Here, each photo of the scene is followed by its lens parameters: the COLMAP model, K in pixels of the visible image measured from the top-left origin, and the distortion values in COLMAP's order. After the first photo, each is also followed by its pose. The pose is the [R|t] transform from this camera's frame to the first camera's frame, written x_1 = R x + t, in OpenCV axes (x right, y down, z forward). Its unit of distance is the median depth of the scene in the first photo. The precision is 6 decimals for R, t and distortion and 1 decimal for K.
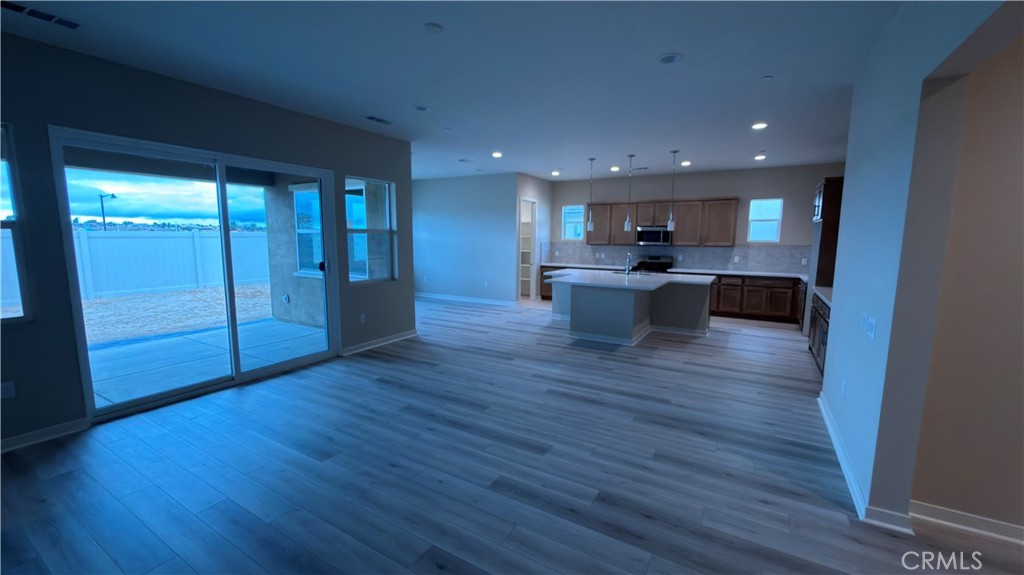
lens RADIAL K [[408.4, 0, 512.0], [0, 408.4, 287.5], [0, 0, 1]] dist [0.000924, 0.000359]
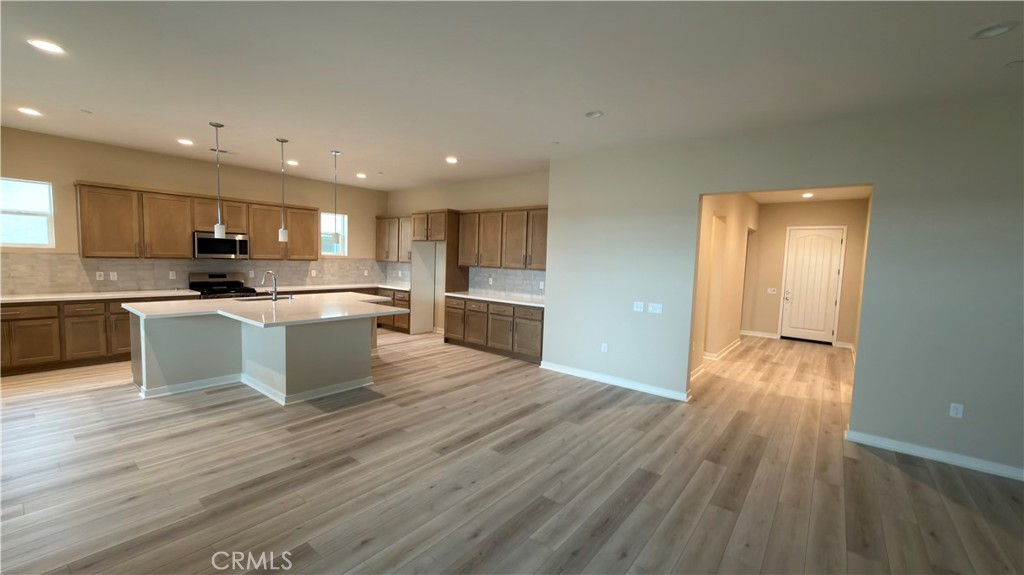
lens RADIAL K [[408.4, 0, 512.0], [0, 408.4, 287.5], [0, 0, 1]] dist [0.000924, 0.000359]
pose [[0.131206, -0.076703, 0.988383, -0.528769], [0.090471, 0.993768, 0.065111, -0.089025], [-0.987218, 0.080877, 0.137328, 0.660048]]
